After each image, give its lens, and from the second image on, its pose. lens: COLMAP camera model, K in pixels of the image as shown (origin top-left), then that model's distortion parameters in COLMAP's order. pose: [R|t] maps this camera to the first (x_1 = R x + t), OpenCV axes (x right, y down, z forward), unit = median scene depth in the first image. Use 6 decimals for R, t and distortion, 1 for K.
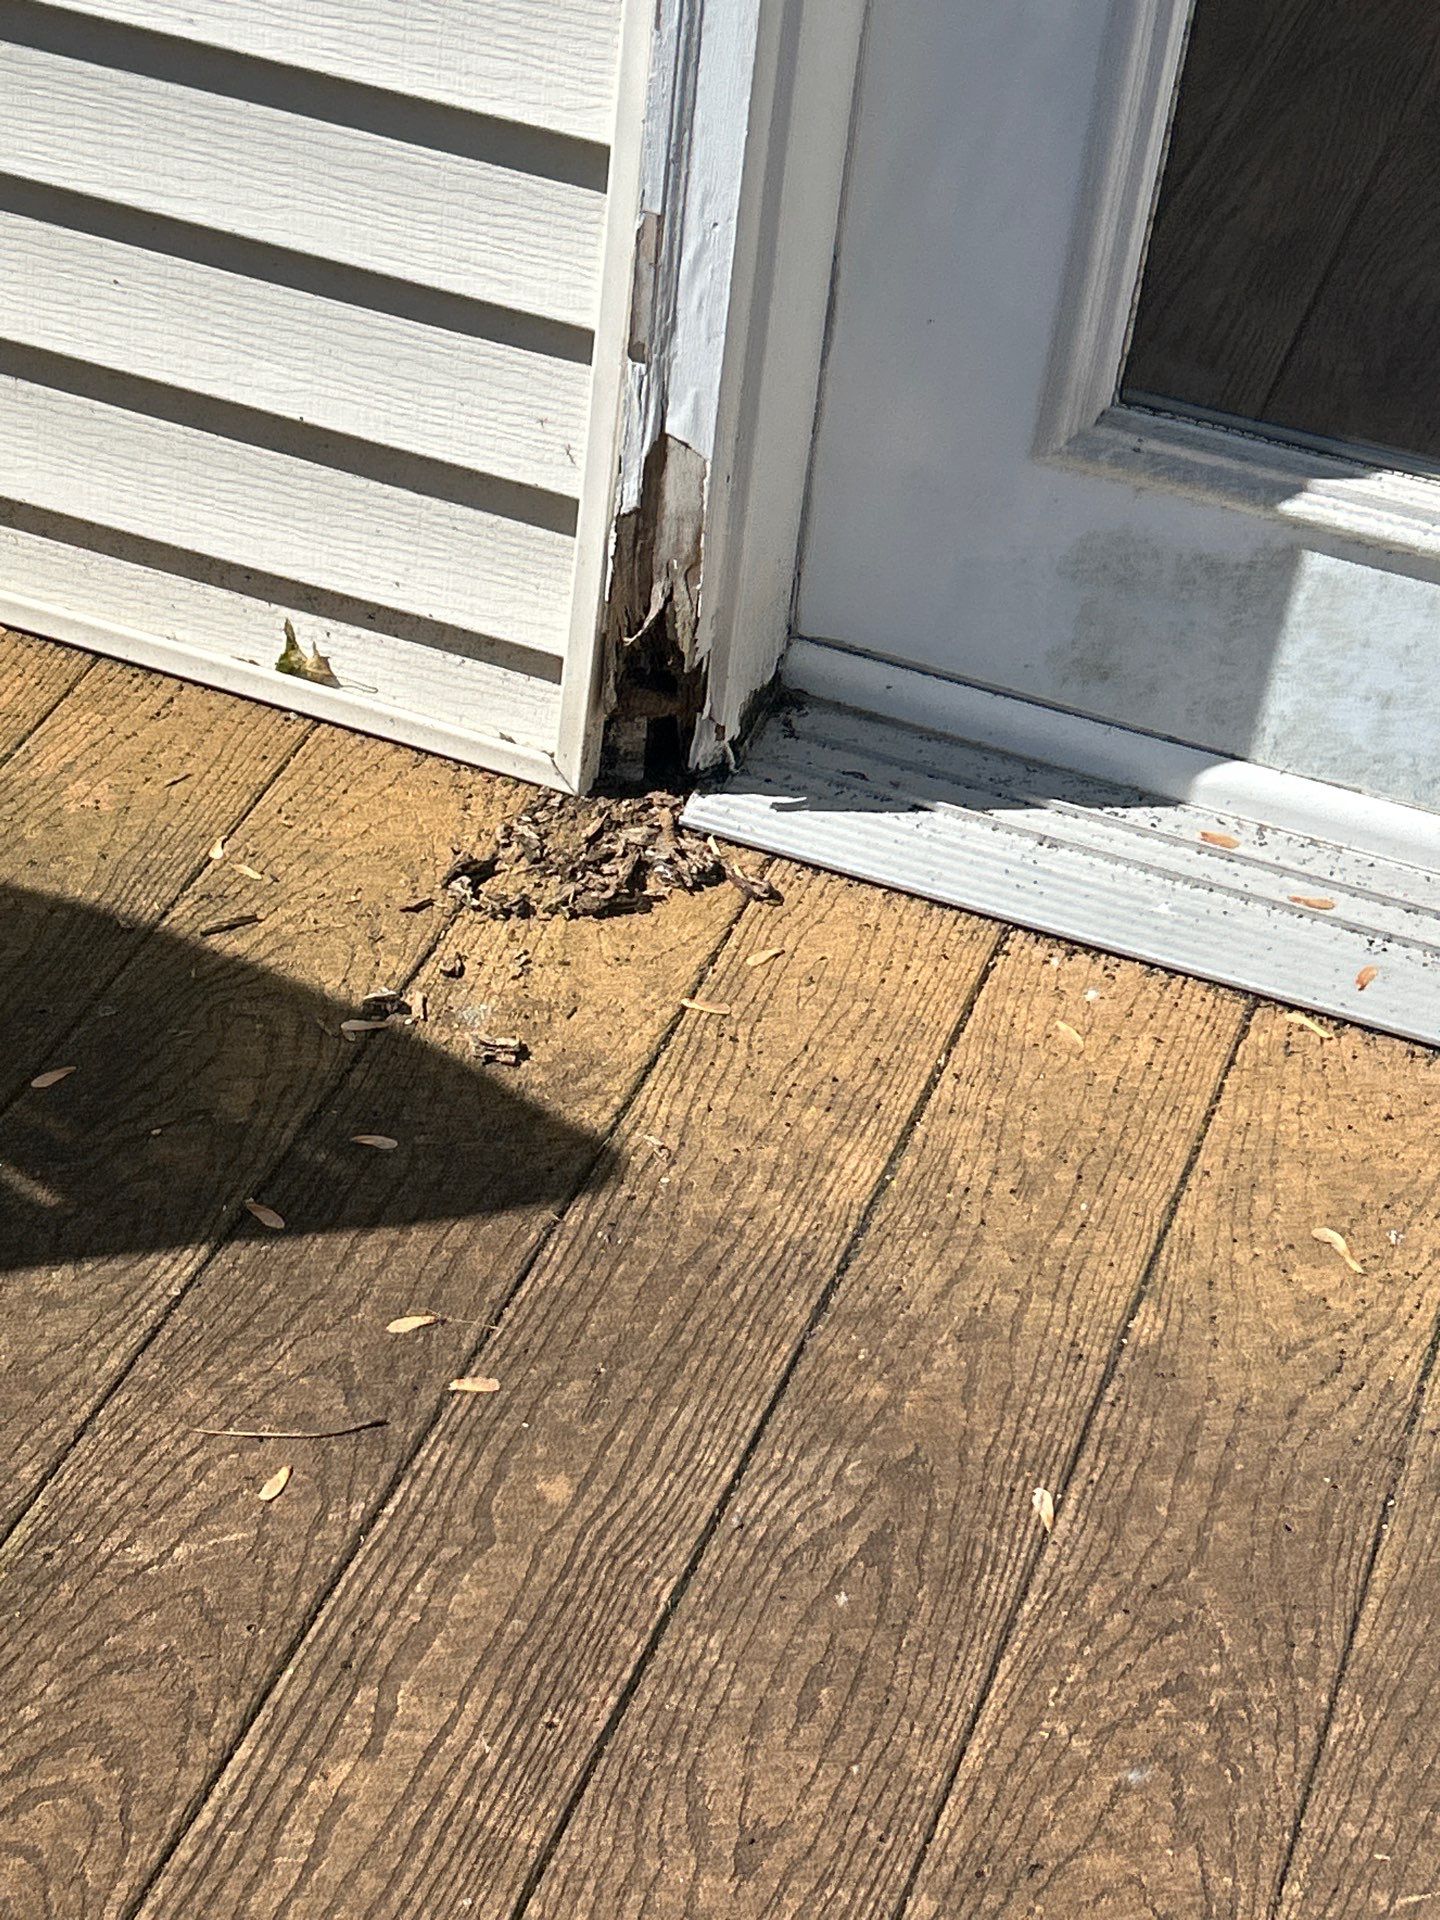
lens RADIAL K [[3318.7, 0, 720.0], [0, 3318.7, 960.0], [0, 0, 1]] dist [0.126864, -0.093974]
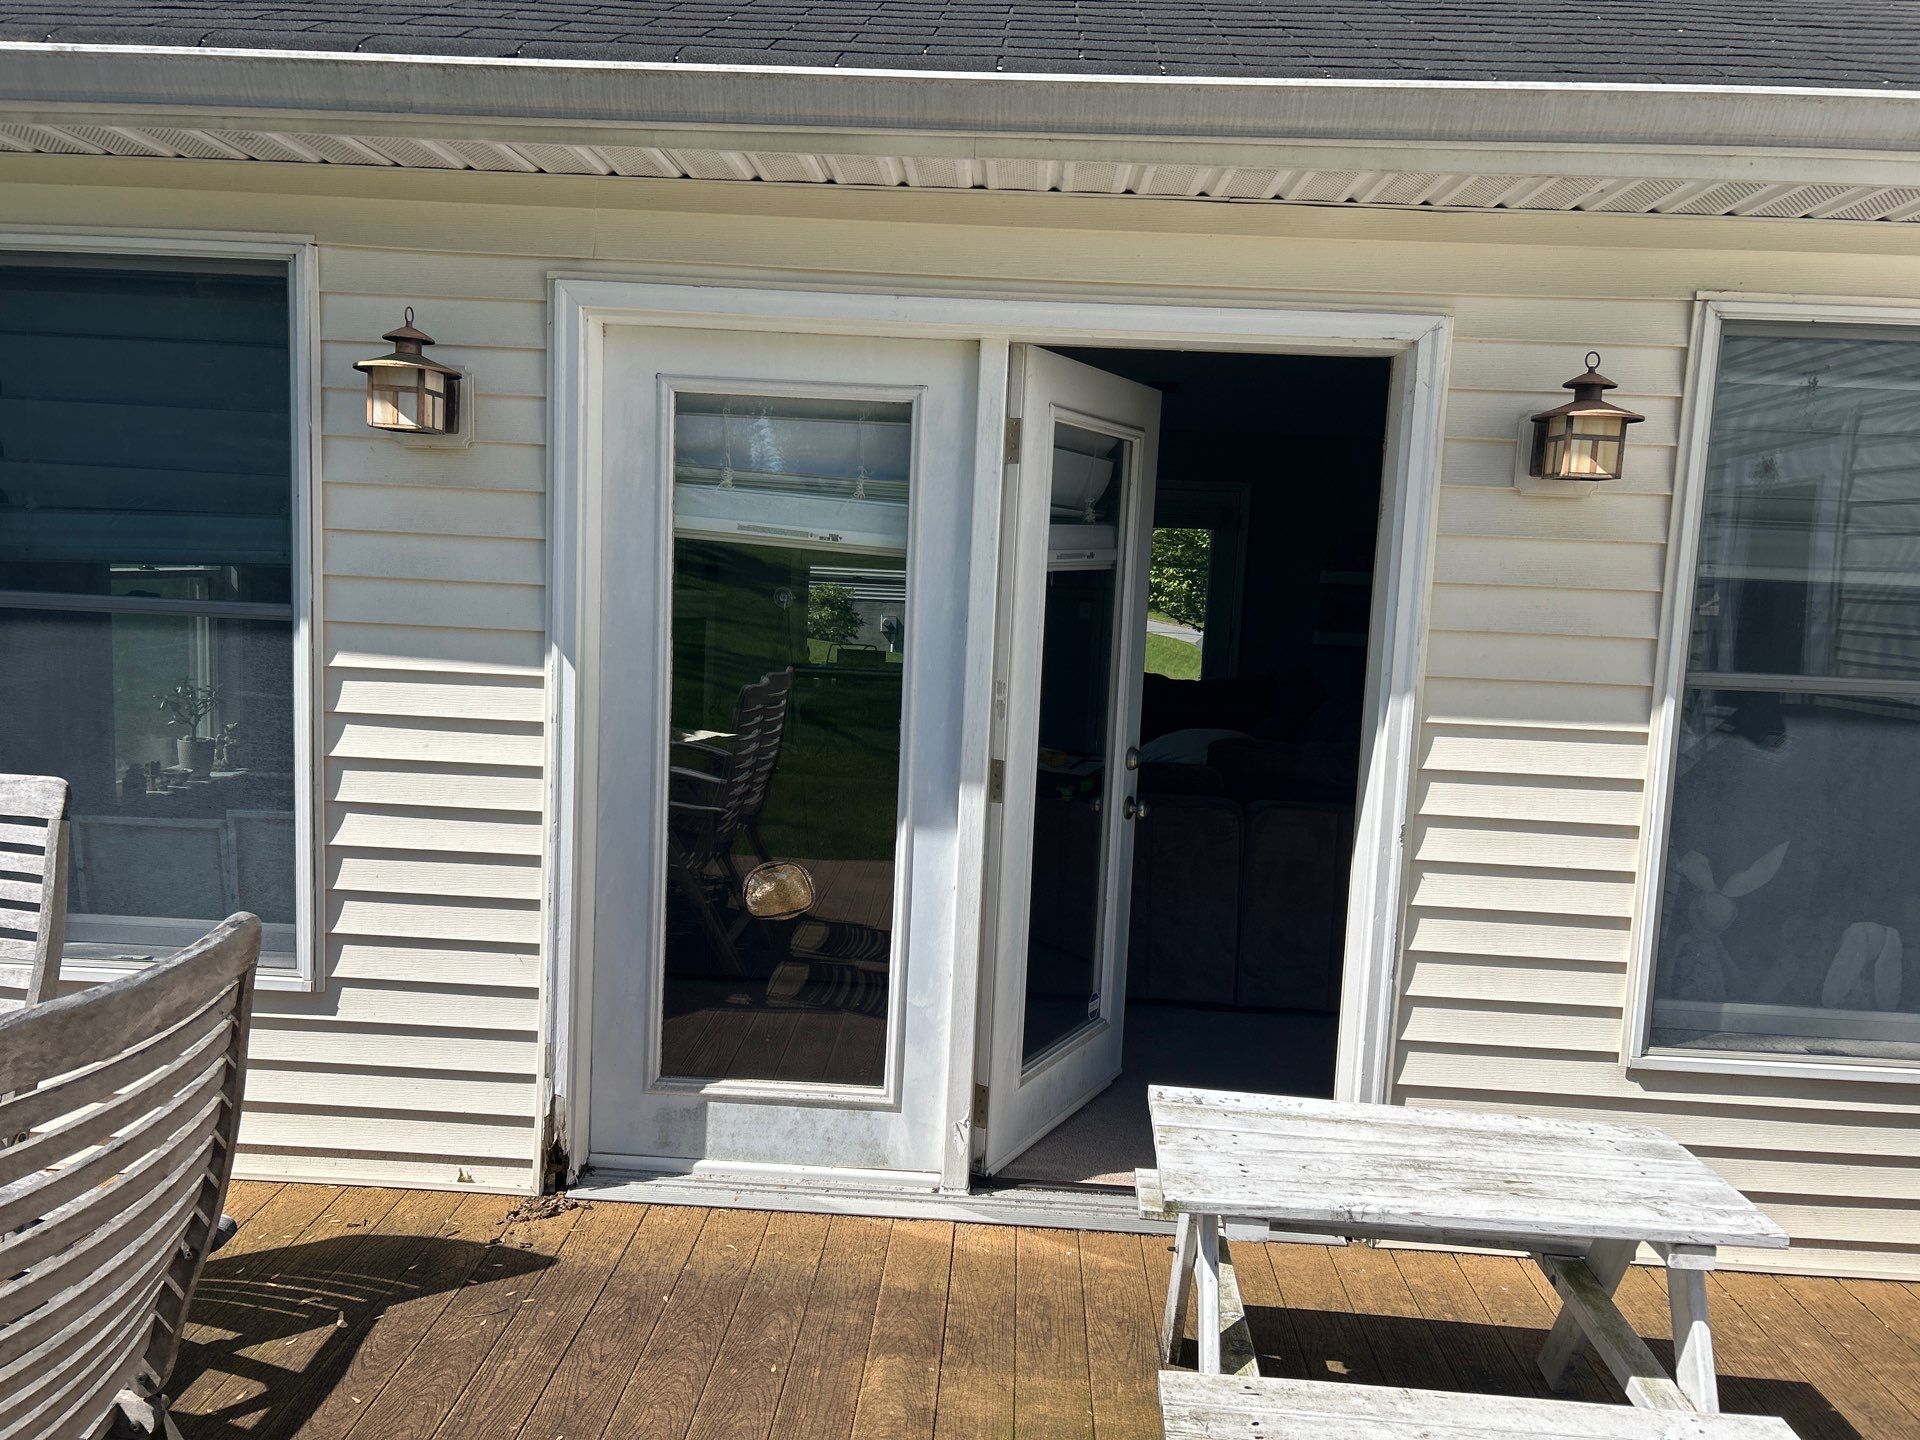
lens RADIAL K [[1408.1, 0, 960.0], [0, 1408.1, 720.0], [0, 0, 1]] dist [0.083982, -0.066653]
pose [[0.948520, -0.083185, 0.305599, -0.040928], [0.231727, 0.840021, -0.490579, 0.457740], [-0.215901, 0.536139, 0.816052, -0.888904]]
